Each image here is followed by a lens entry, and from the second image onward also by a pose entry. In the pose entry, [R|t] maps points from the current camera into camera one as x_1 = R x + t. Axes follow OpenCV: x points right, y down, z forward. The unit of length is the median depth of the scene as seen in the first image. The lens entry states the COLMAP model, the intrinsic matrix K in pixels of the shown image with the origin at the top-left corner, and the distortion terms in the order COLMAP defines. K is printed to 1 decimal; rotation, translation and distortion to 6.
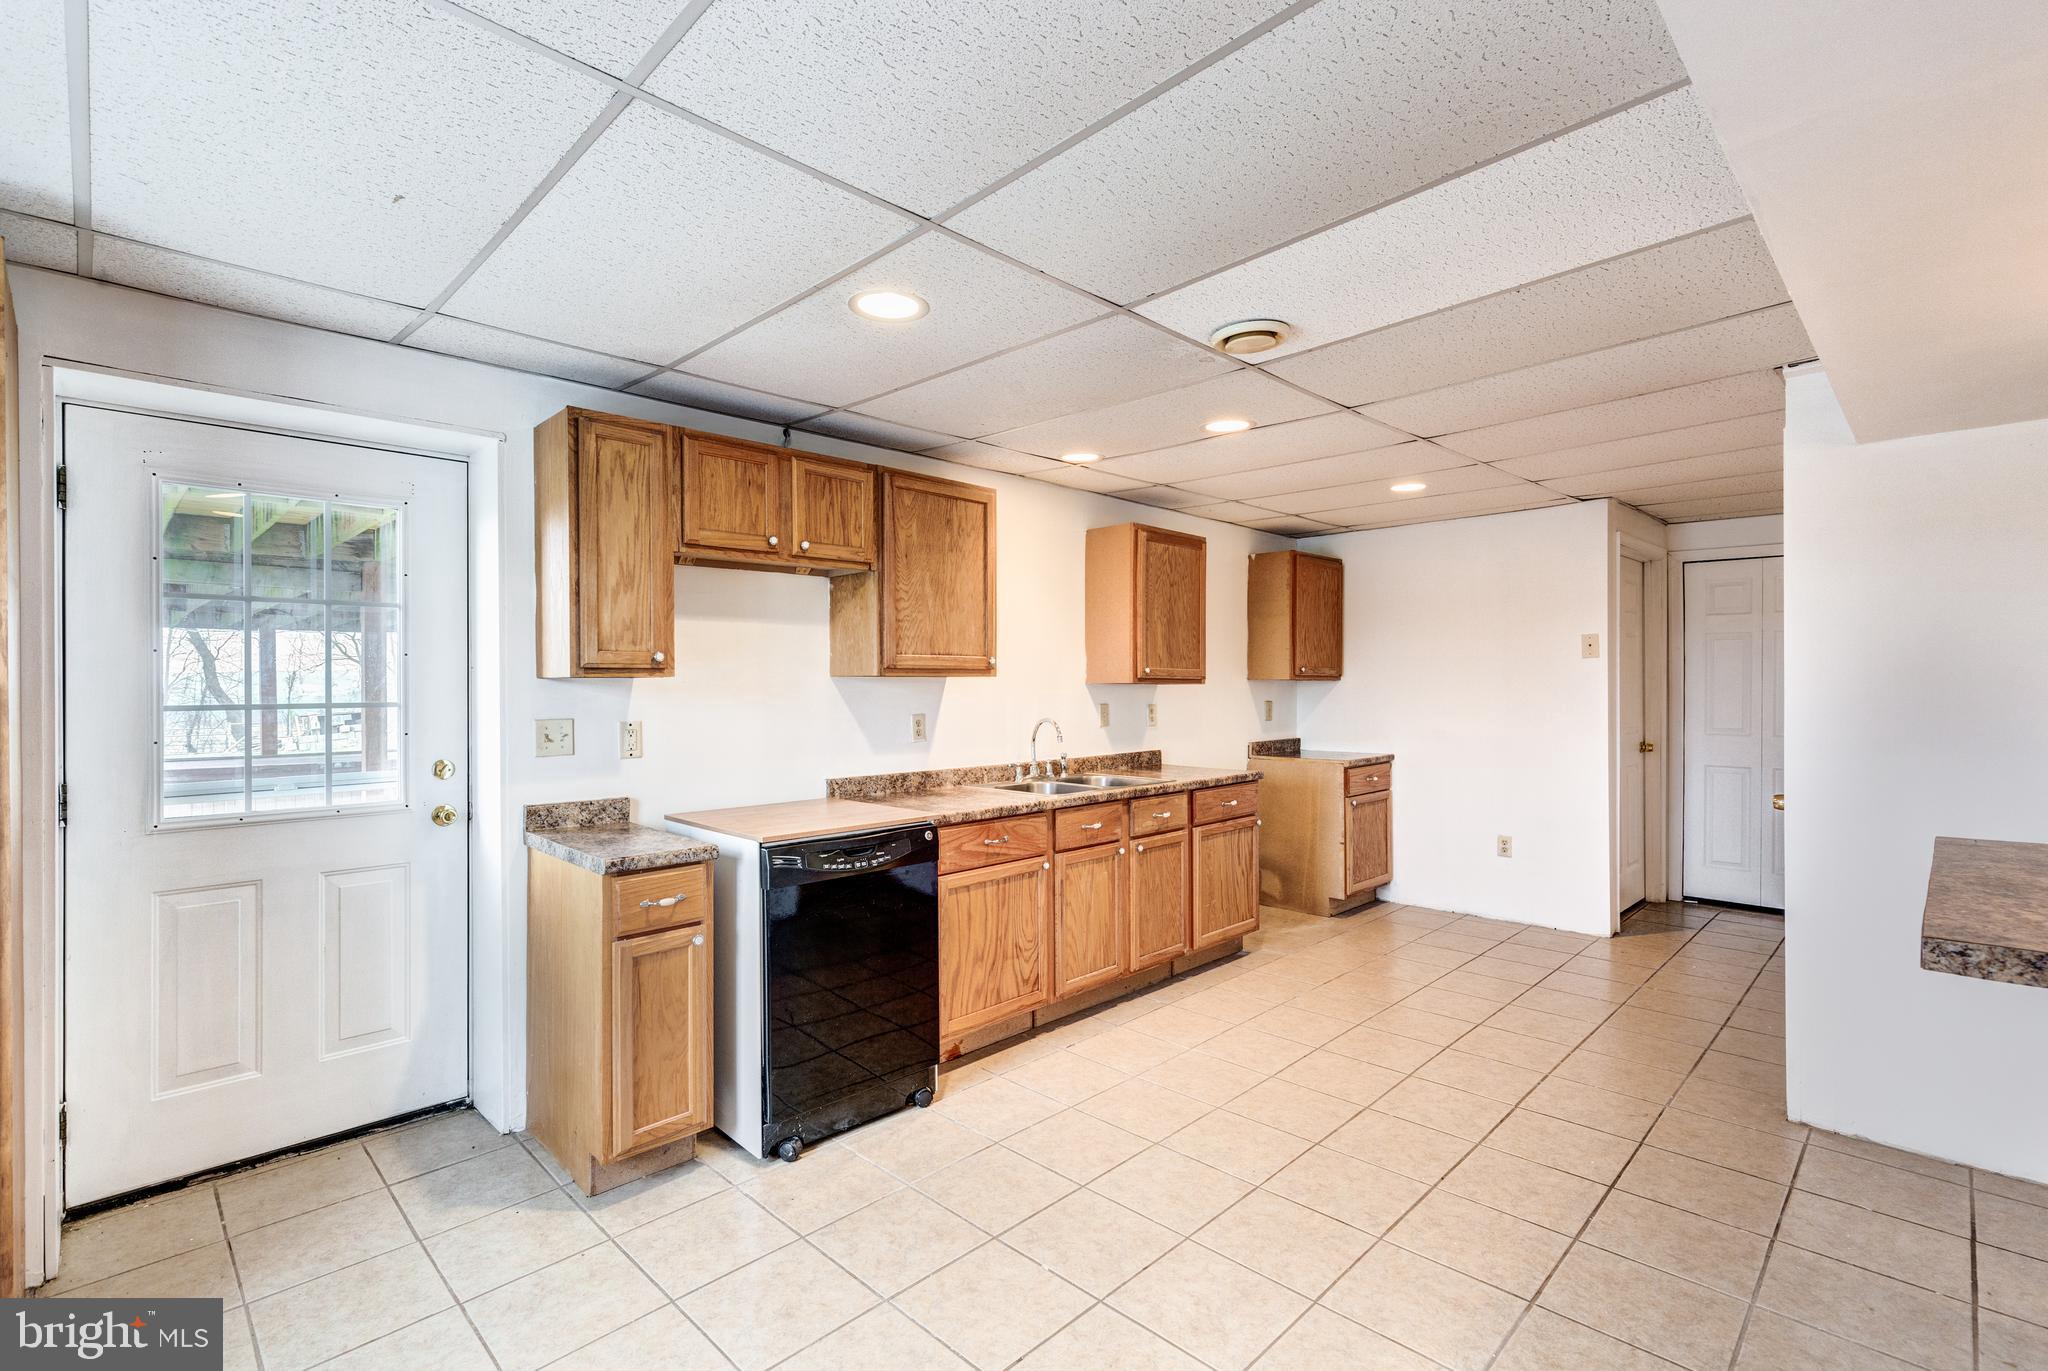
lens RADIAL K [[944.1, 0, 1020.5], [0, 944.1, 676.7], [0, 0, 1]] dist [0.001976, 0.000076]
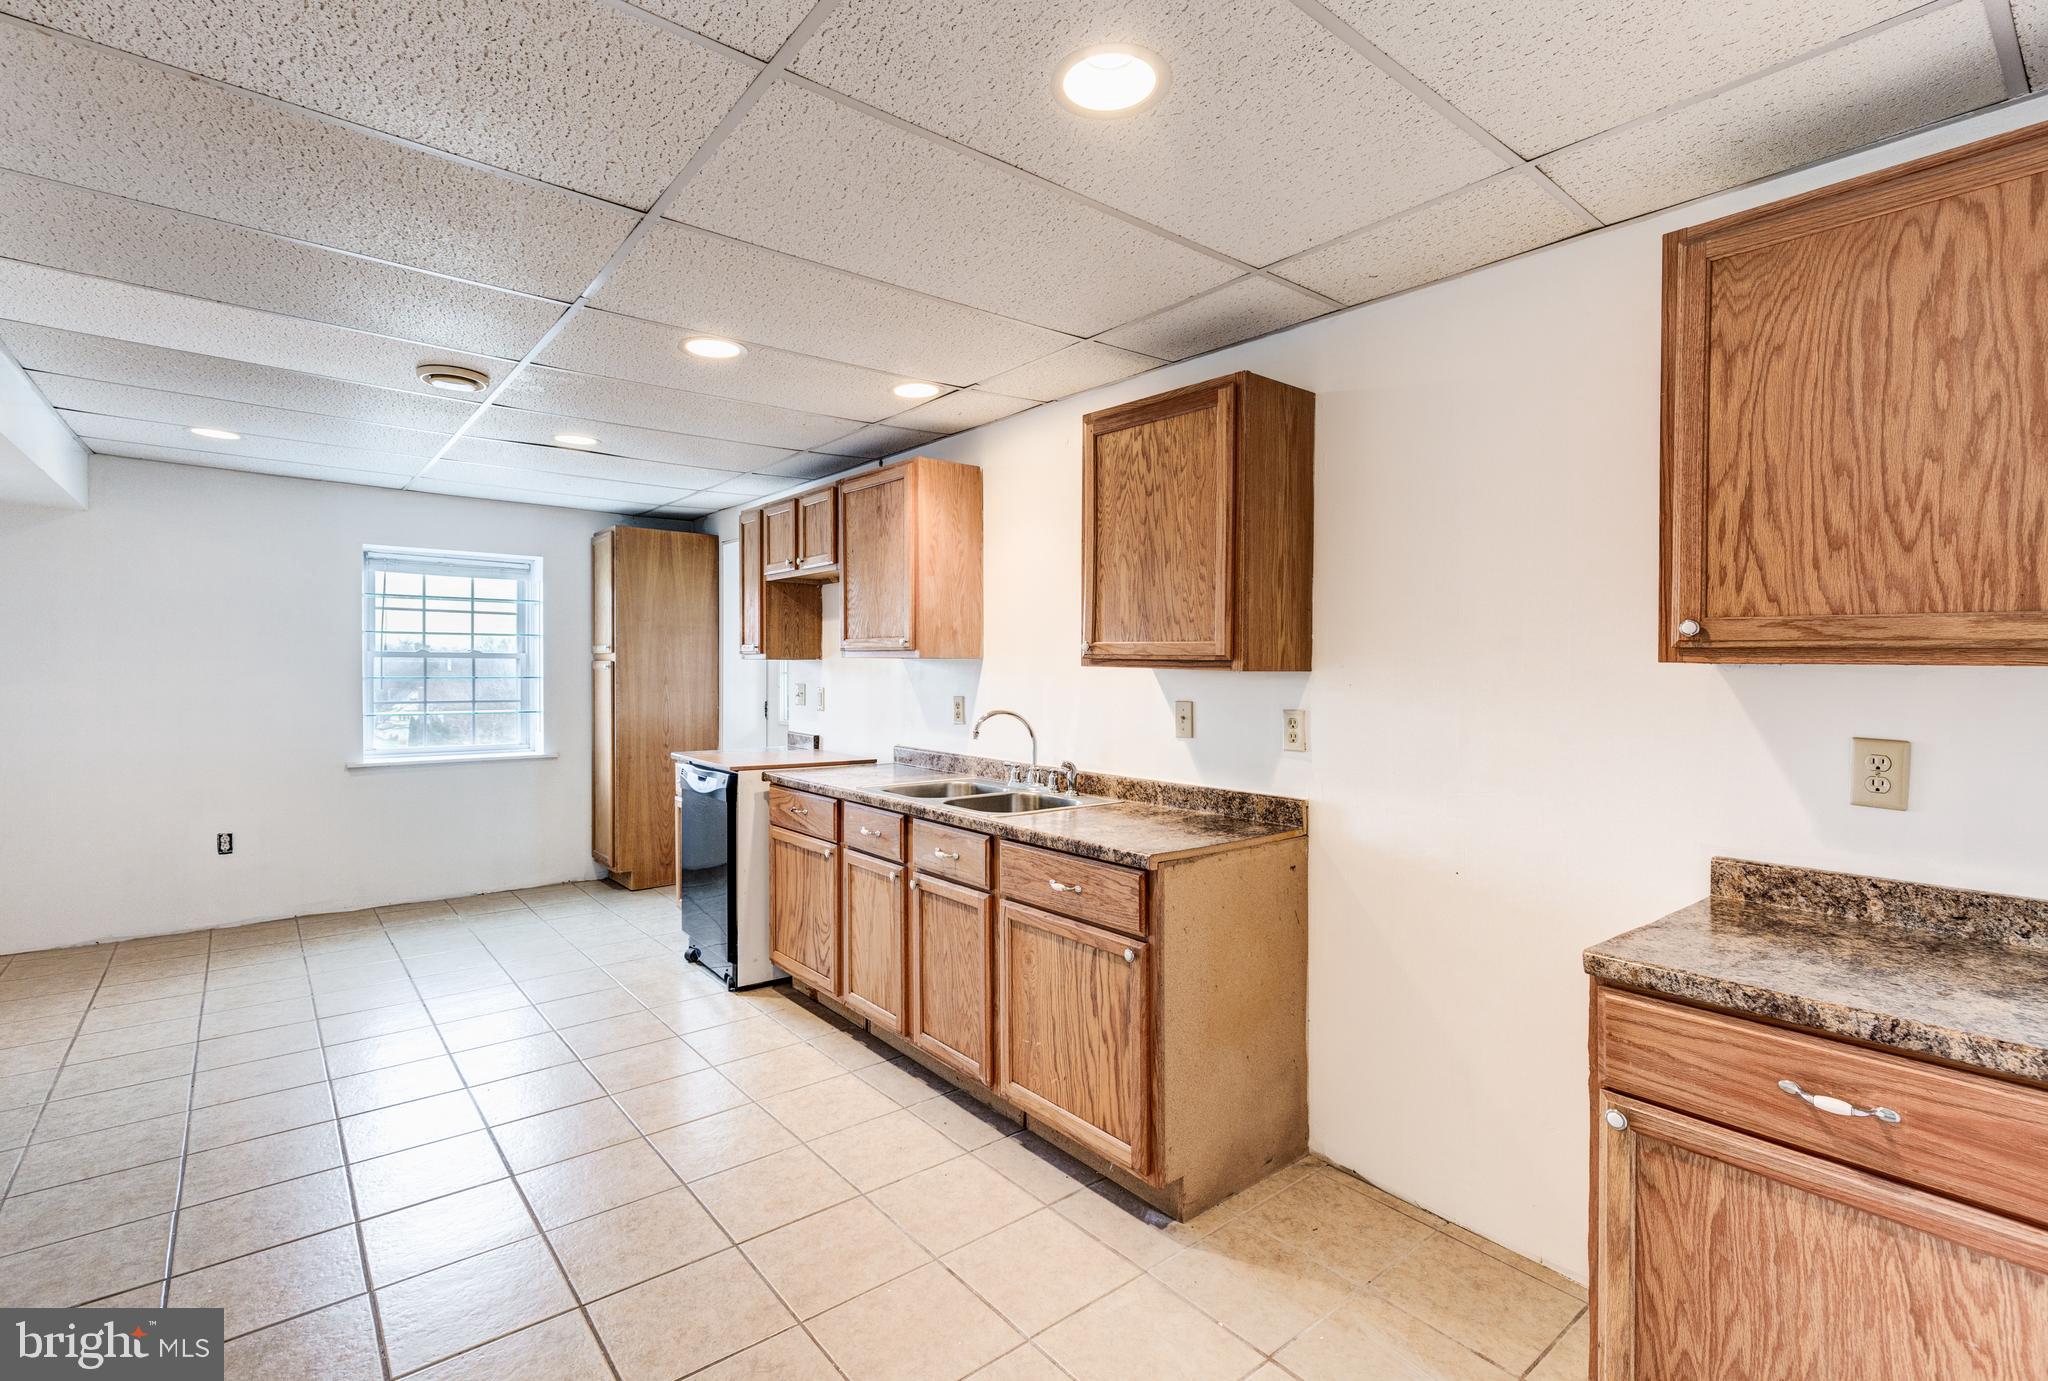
lens RADIAL K [[940.4, 0, 1026.4], [0, 940.4, 675.3], [0, 0, 1]] dist [-0.001215, -0.000135]
pose [[-0.102169, 0.012176, -0.994693, 0.886716], [-0.000063, 0.999925, 0.012247, 0.005433], [0.994767, 0.001314, -0.102160, 1.200768]]
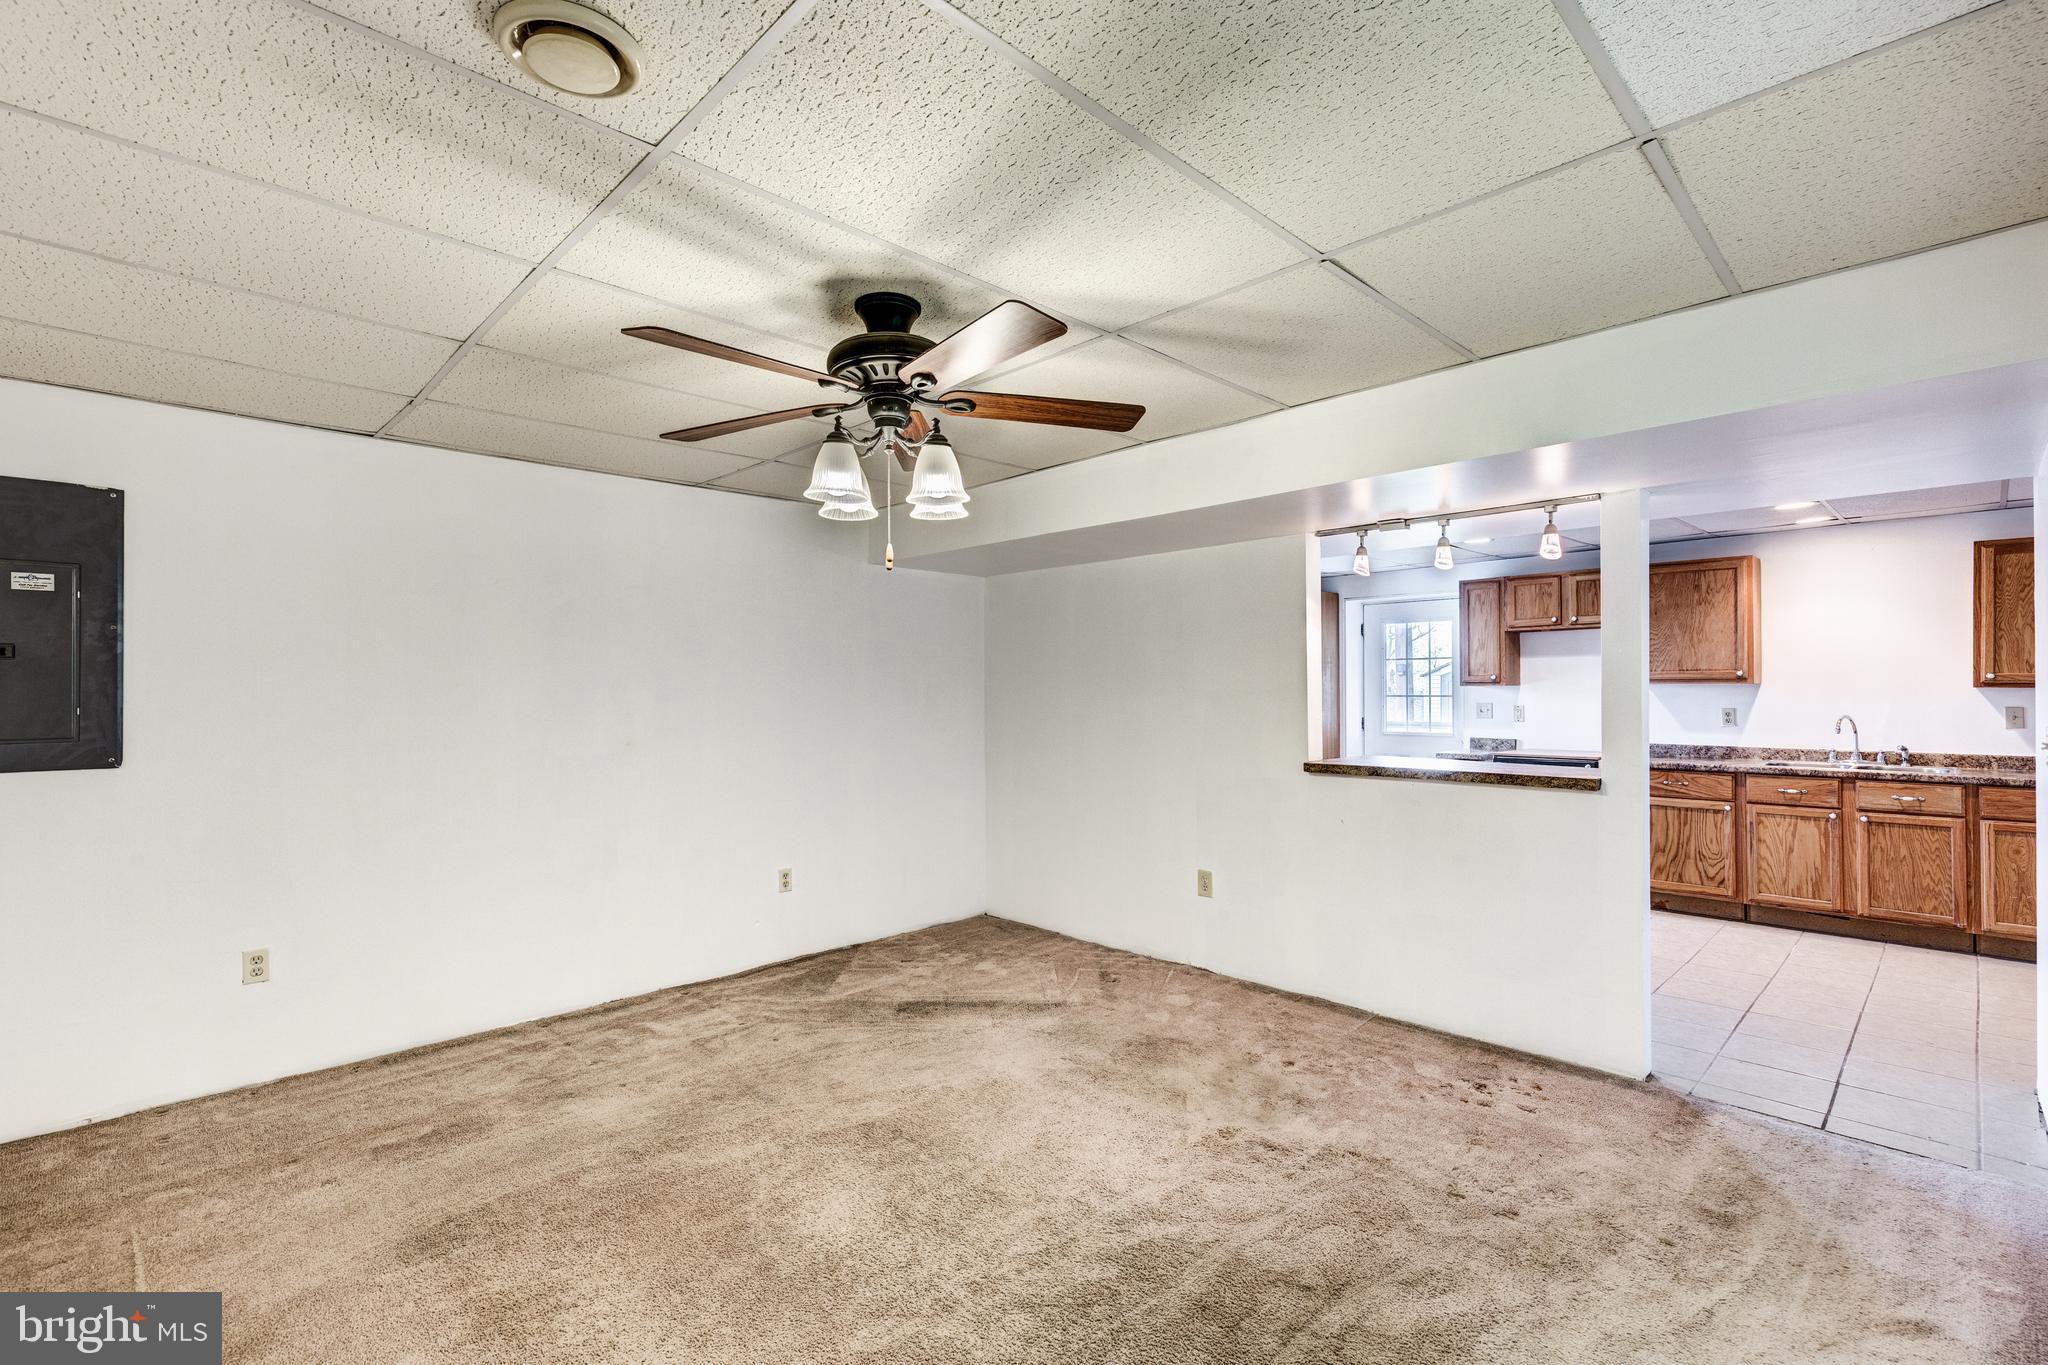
lens RADIAL K [[915.8, 0, 1010.6], [0, 915.8, 697.1], [0, 0, 1]] dist [0.000599, 0.000205]
pose [[-0.028368, 0.012600, -0.999518, 1.421854], [0.012163, 0.999851, 0.012259, -0.010885], [0.999524, -0.011810, -0.028517, -0.106827]]
